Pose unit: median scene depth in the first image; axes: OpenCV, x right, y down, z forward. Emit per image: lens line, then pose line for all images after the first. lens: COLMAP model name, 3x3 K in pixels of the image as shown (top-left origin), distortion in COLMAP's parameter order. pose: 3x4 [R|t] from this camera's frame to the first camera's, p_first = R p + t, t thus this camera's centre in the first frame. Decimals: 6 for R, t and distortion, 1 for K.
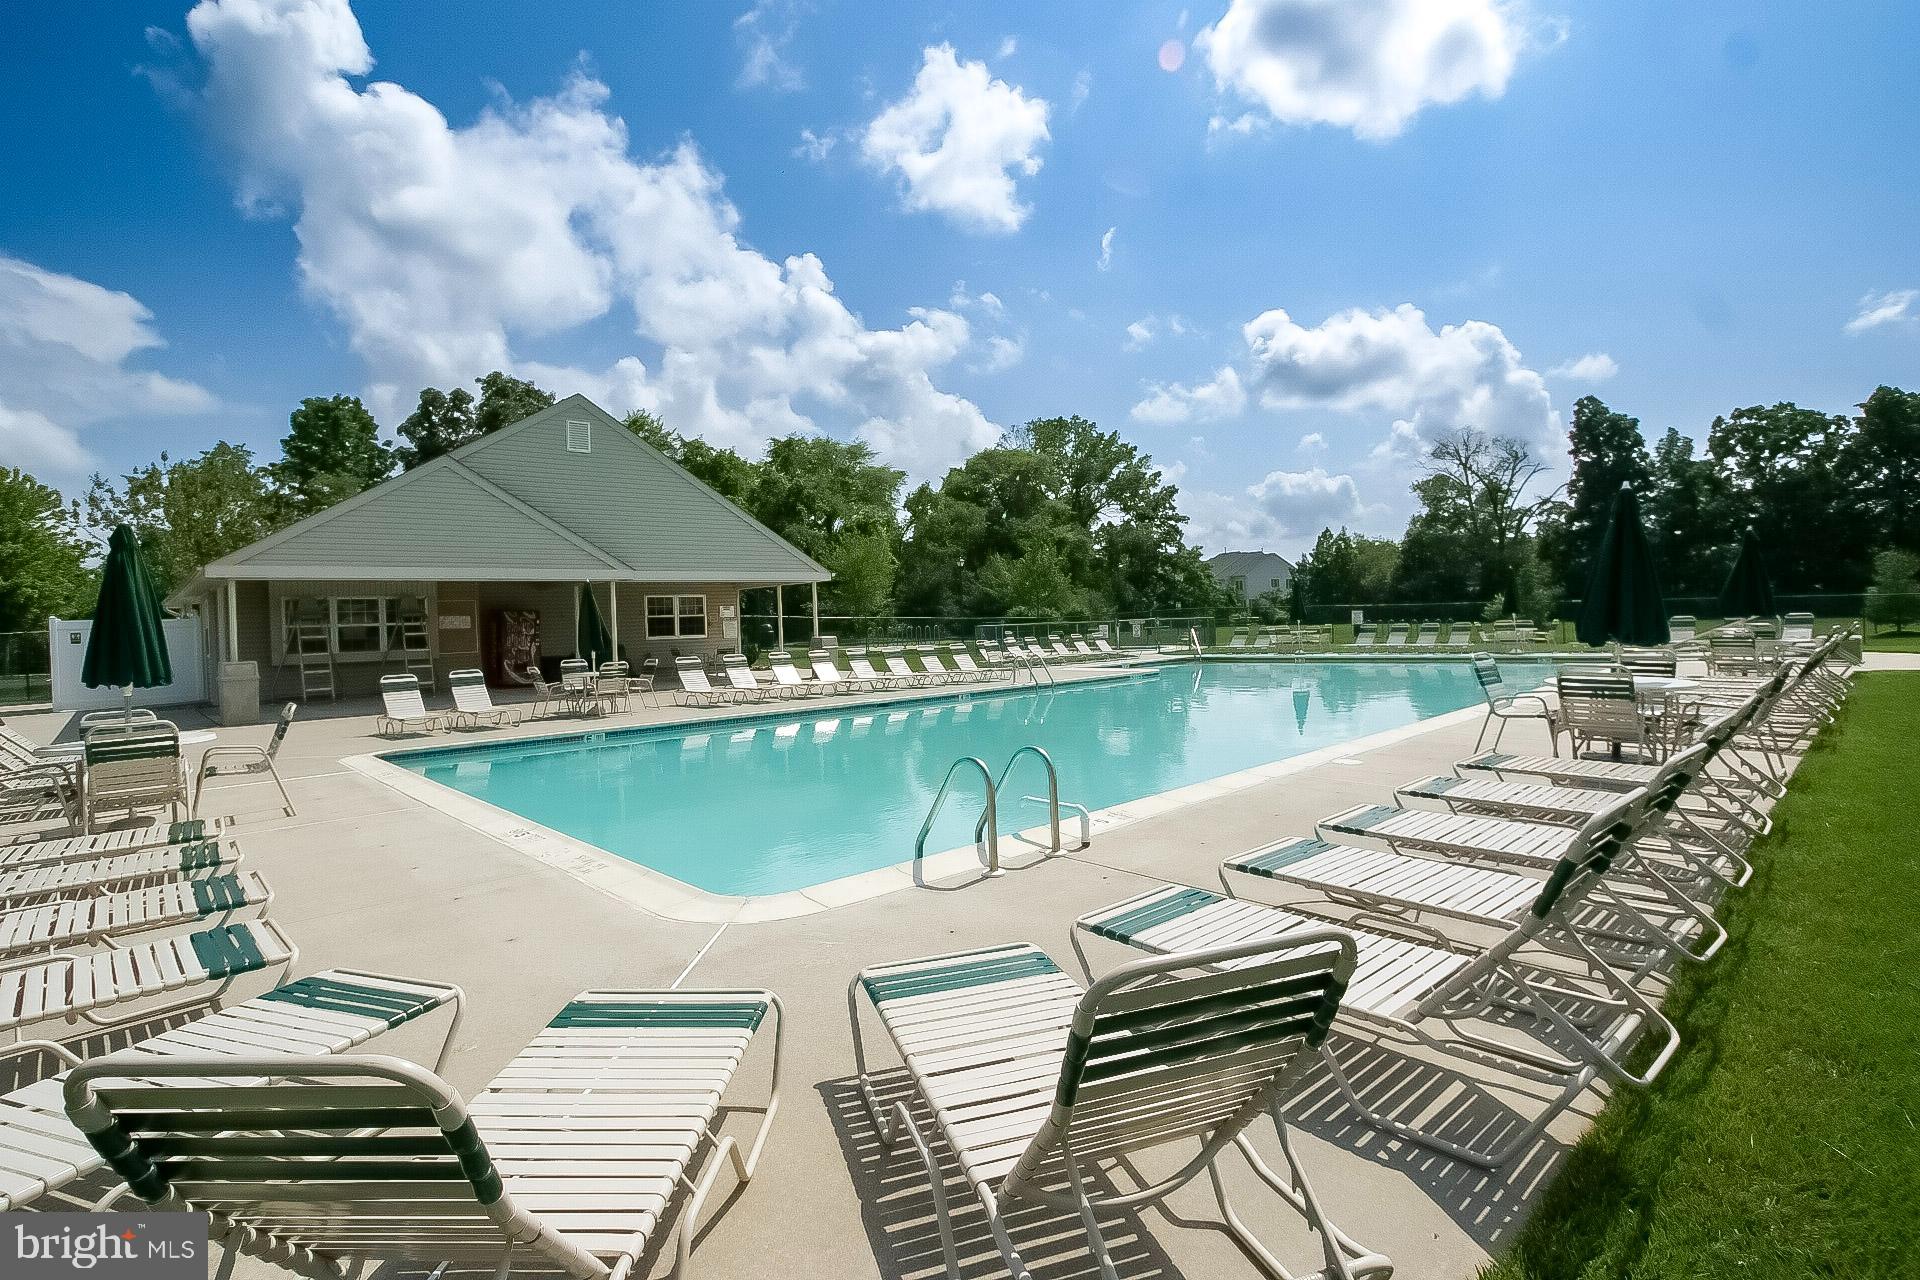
lens RADIAL K [[915.6, 0, 960.0], [0, 915.6, 640.0], [0, 0, 1]] dist [-0.060802, 0.023628]
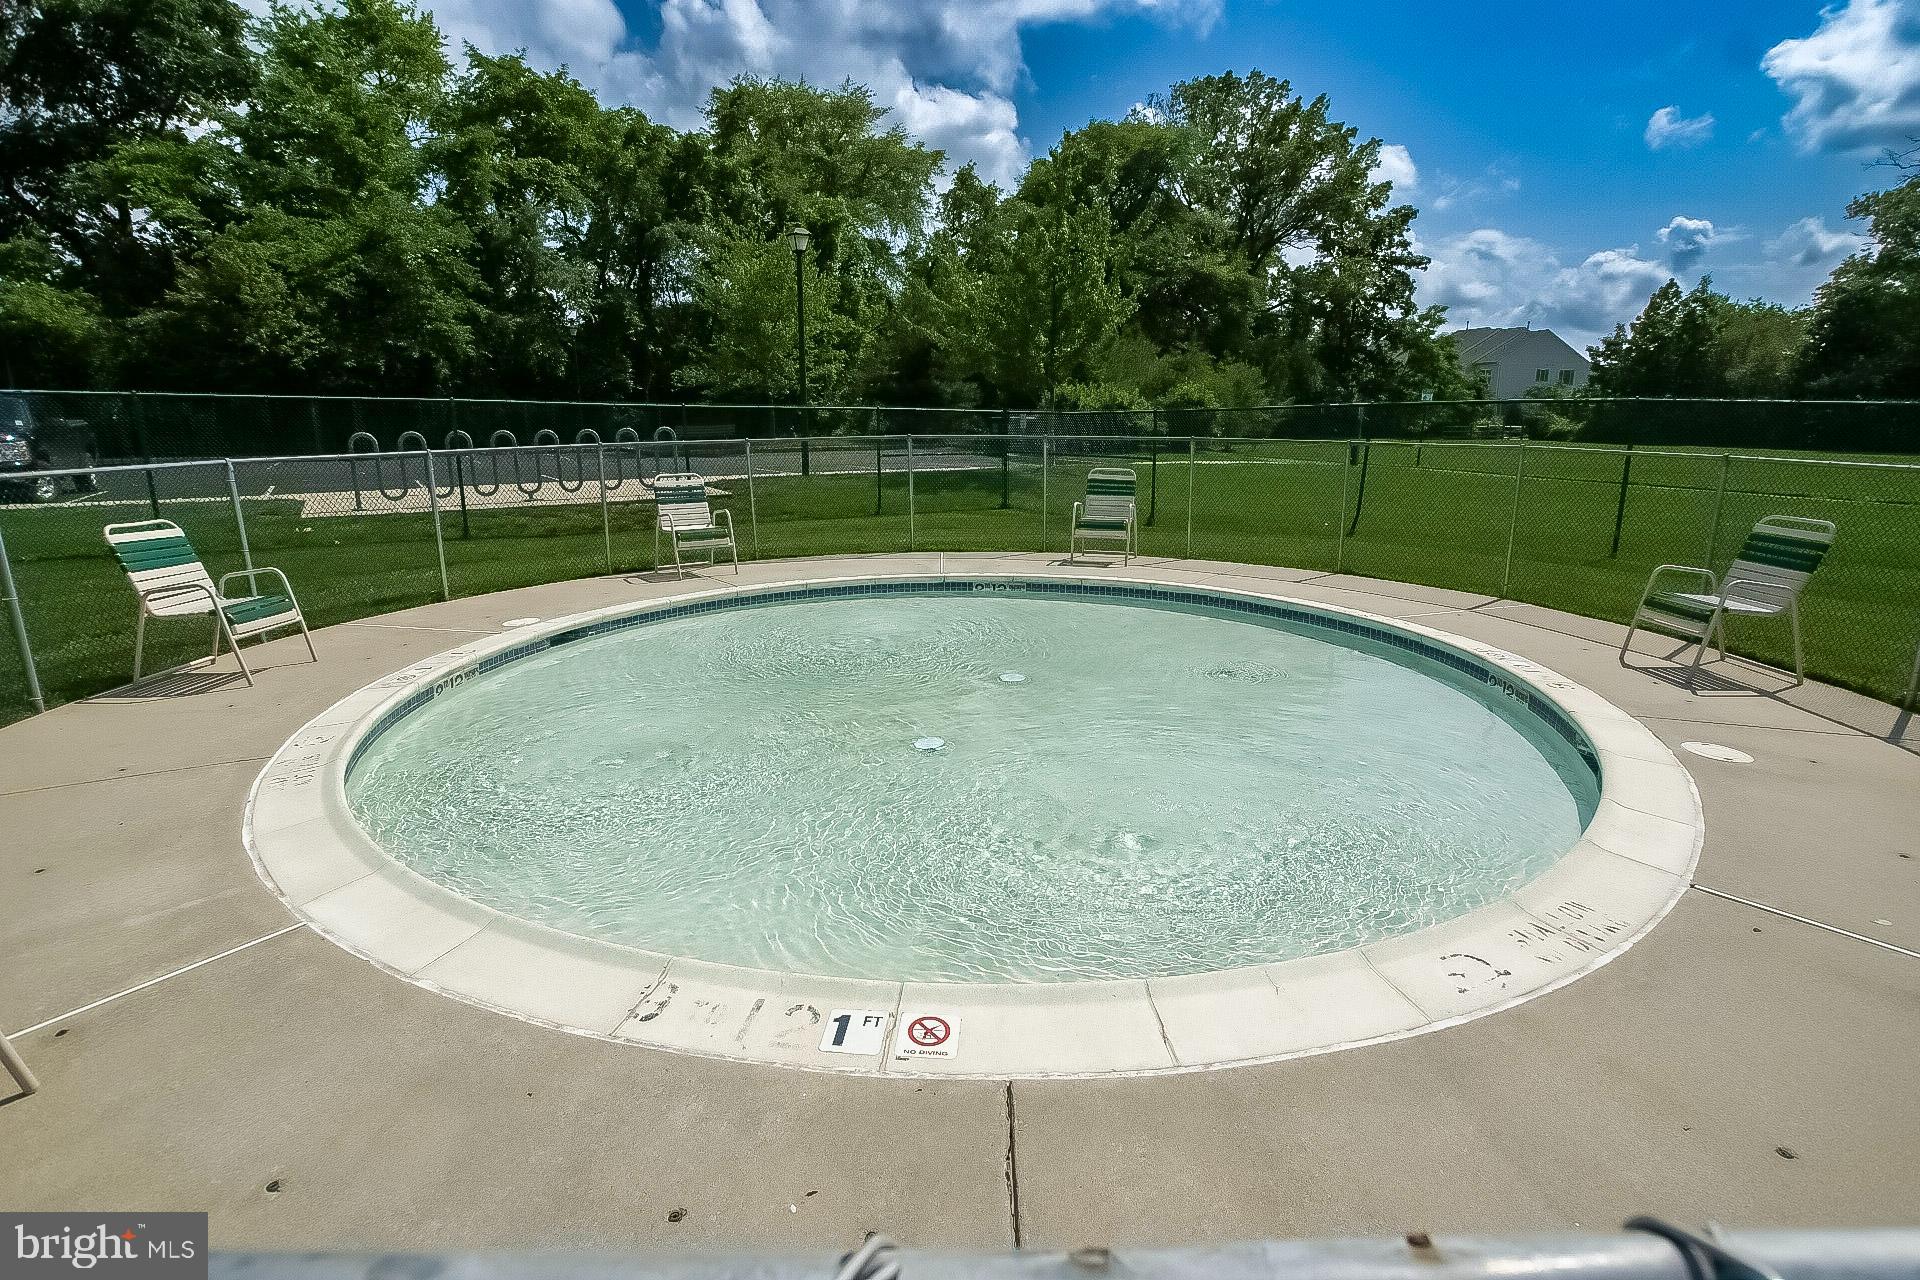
lens RADIAL K [[915.6, 0, 960.0], [0, 915.6, 640.0], [0, 0, 1]] dist [-0.060802, 0.023628]
pose [[0.982152, 0.077335, -0.171452, 0.060566], [-0.037296, 0.973535, 0.225474, -0.006298], [0.184352, -0.215055, 0.959044, 0.298174]]
